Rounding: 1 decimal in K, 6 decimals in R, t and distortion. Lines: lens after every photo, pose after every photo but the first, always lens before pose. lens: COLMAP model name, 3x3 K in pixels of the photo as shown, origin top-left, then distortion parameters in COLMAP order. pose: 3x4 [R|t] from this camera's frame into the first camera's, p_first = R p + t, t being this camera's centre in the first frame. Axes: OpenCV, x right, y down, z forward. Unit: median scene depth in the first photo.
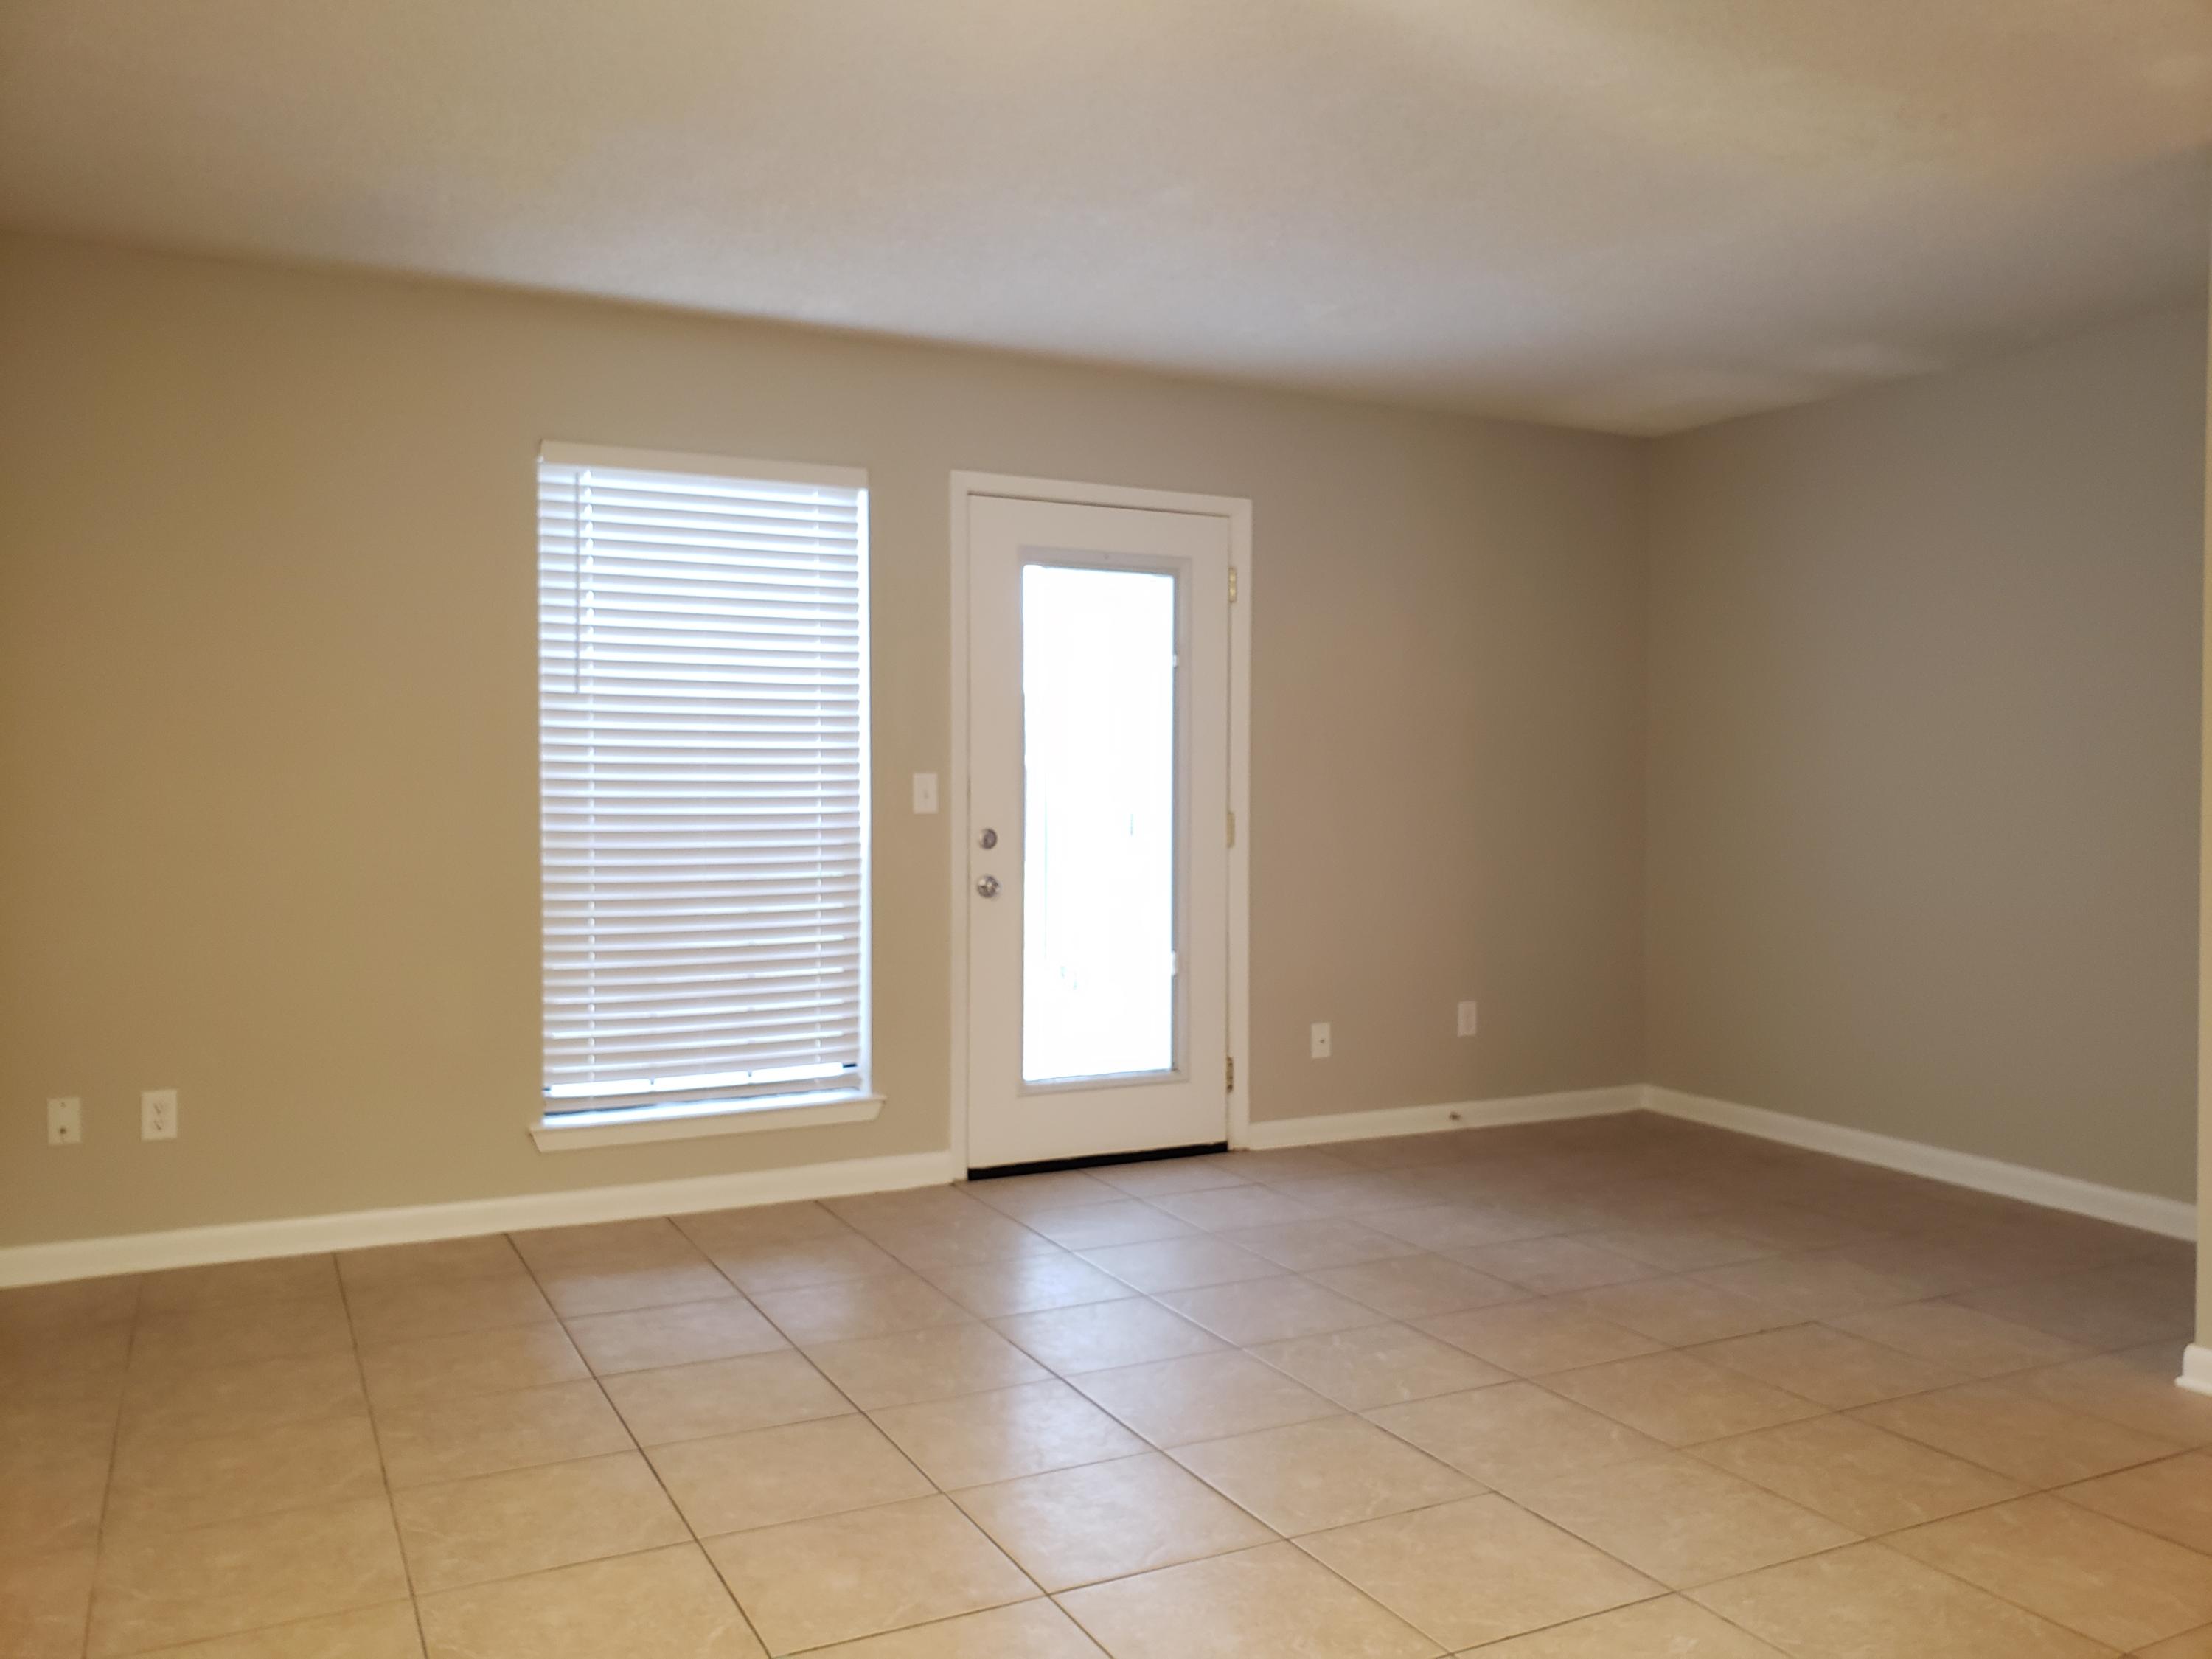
lens RADIAL K [[1702.5, 0, 1111.8], [0, 1702.5, 810.1], [0, 0, 1]] dist [-0.069582, 0.063248]
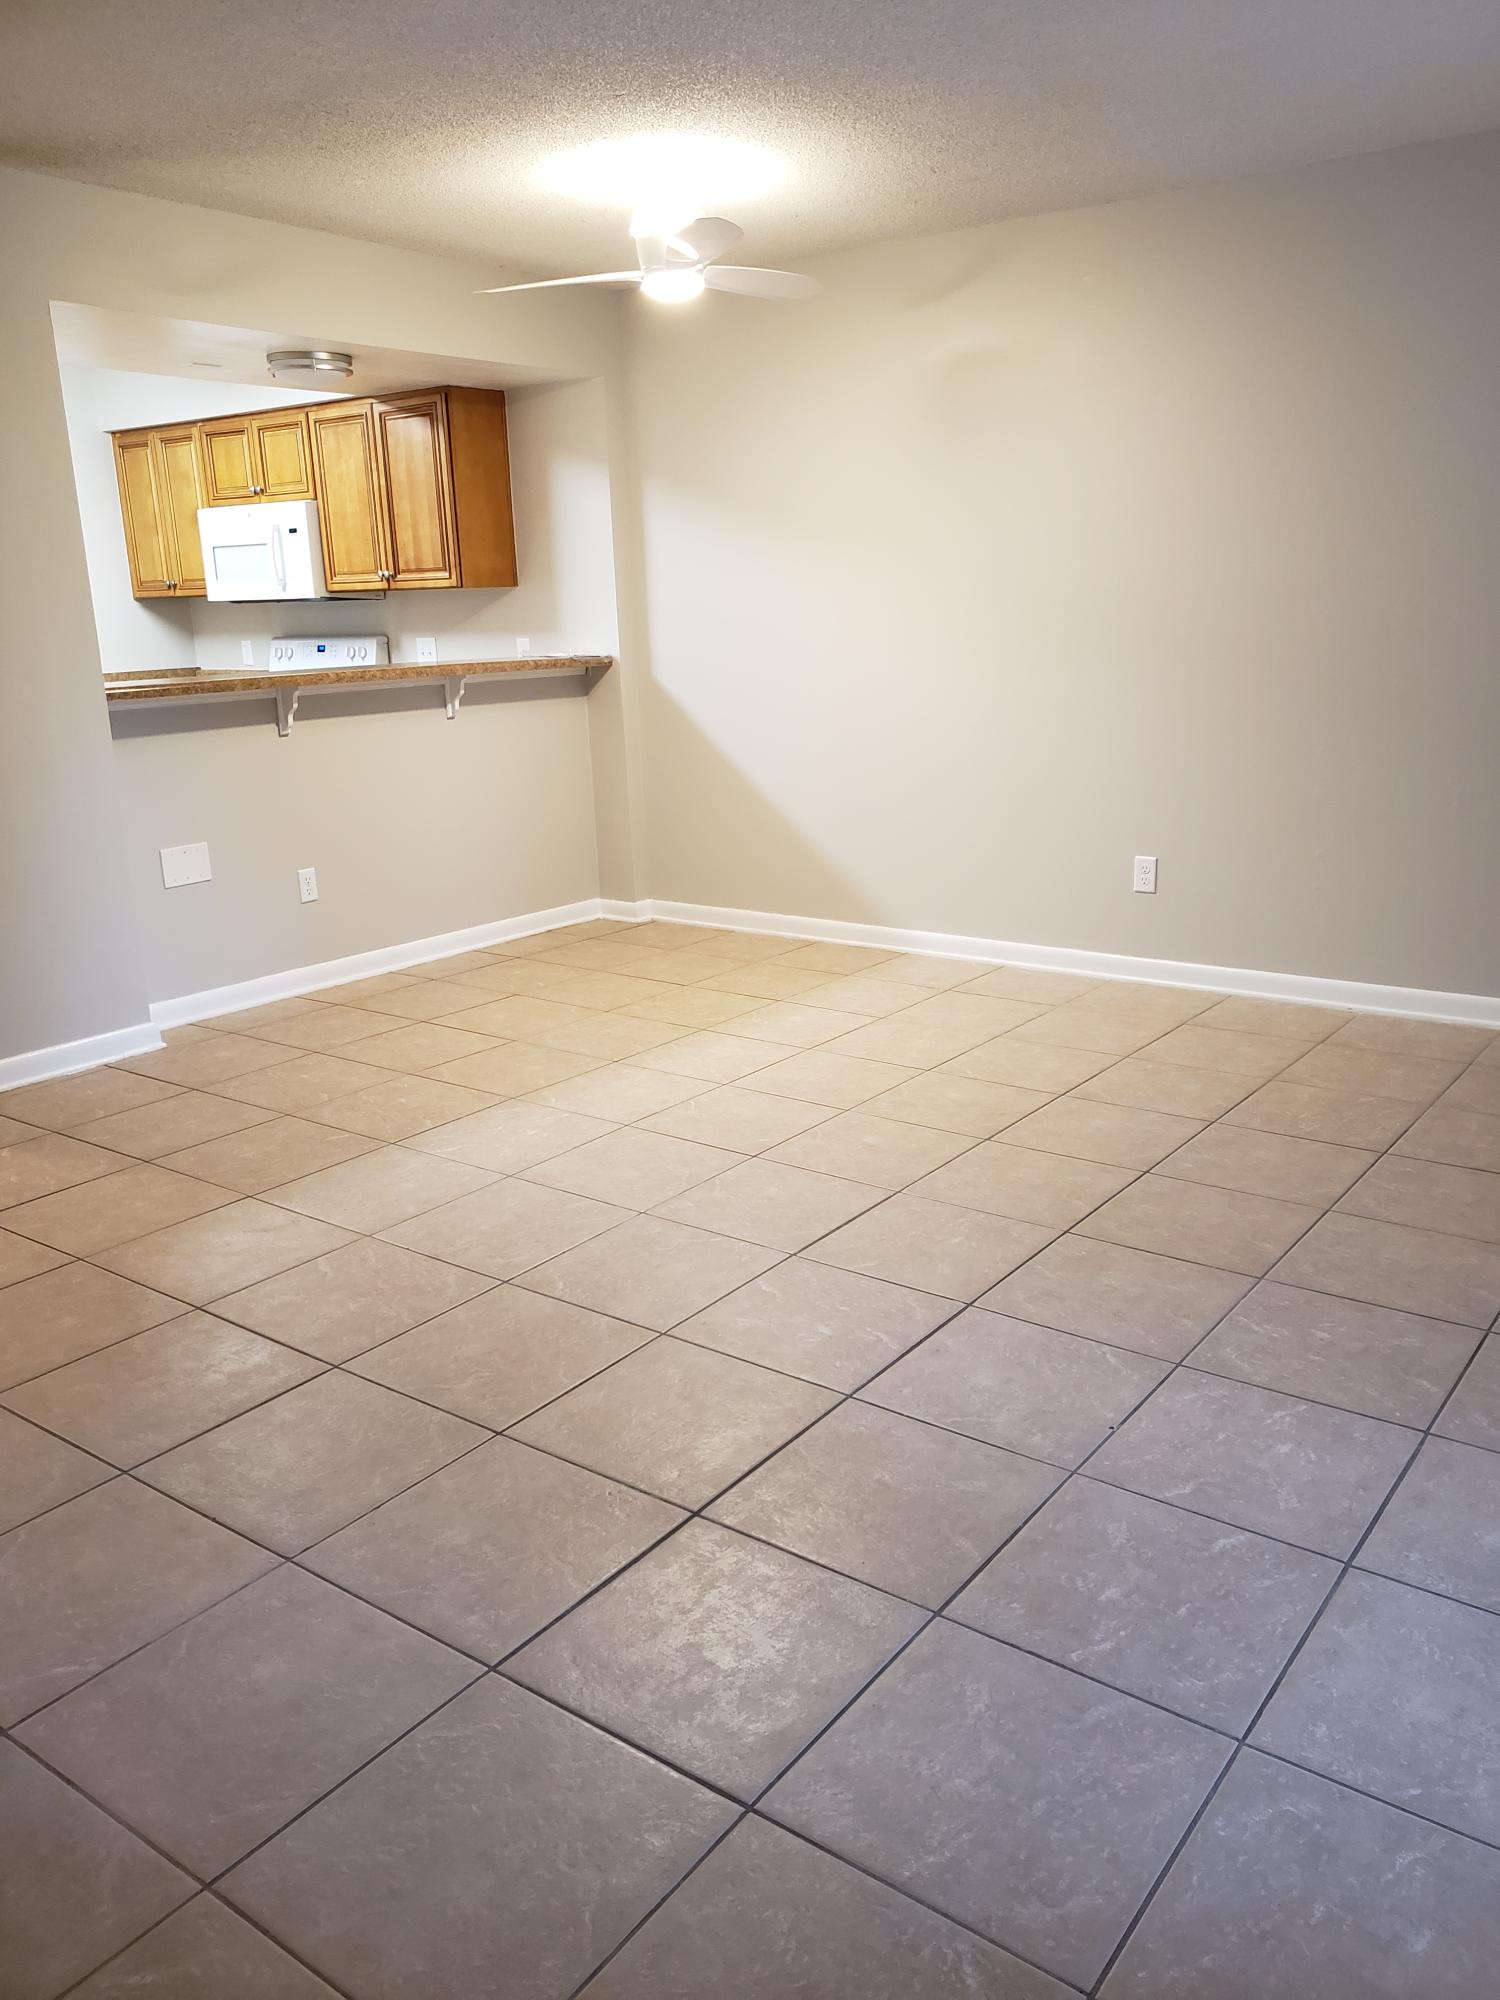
lens RADIAL K [[1539.3, 0, 756.4], [0, 1539.3, 1005.2], [0, 0, 1]] dist [-0.069582, 0.063248]
pose [[-0.896538, 0.131050, -0.423138, 0.637144], [0.010108, 0.961039, 0.276227, -0.081383], [0.442852, 0.243371, -0.862933, 2.047420]]
